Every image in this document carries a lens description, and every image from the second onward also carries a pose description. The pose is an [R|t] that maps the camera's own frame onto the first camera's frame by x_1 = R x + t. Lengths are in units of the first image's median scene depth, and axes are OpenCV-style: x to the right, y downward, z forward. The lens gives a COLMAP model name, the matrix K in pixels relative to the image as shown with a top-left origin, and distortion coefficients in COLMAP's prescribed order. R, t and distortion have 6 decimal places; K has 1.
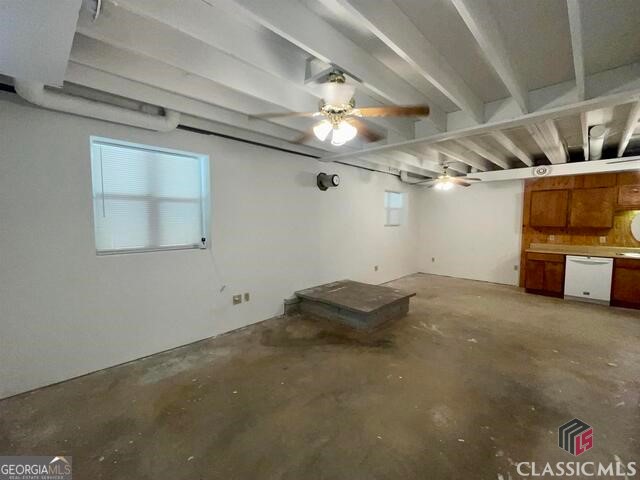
lens RADIAL K [[278.7, 0, 317.5], [0, 278.7, 238.1], [0, 0, 1]] dist [-0.001153, -0.000229]
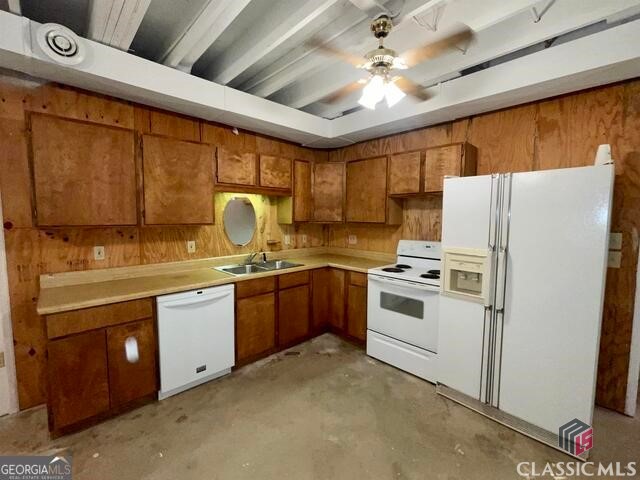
lens RADIAL K [[278.7, 0, 317.1], [0, 278.7, 237.5], [0, 0, 1]] dist [-0.001153, -0.000229]
pose [[0.044671, -0.077750, 0.995972, 0.496961], [0.063901, 0.995148, 0.074819, -0.035987], [-0.996956, 0.060301, 0.049423, 0.719024]]
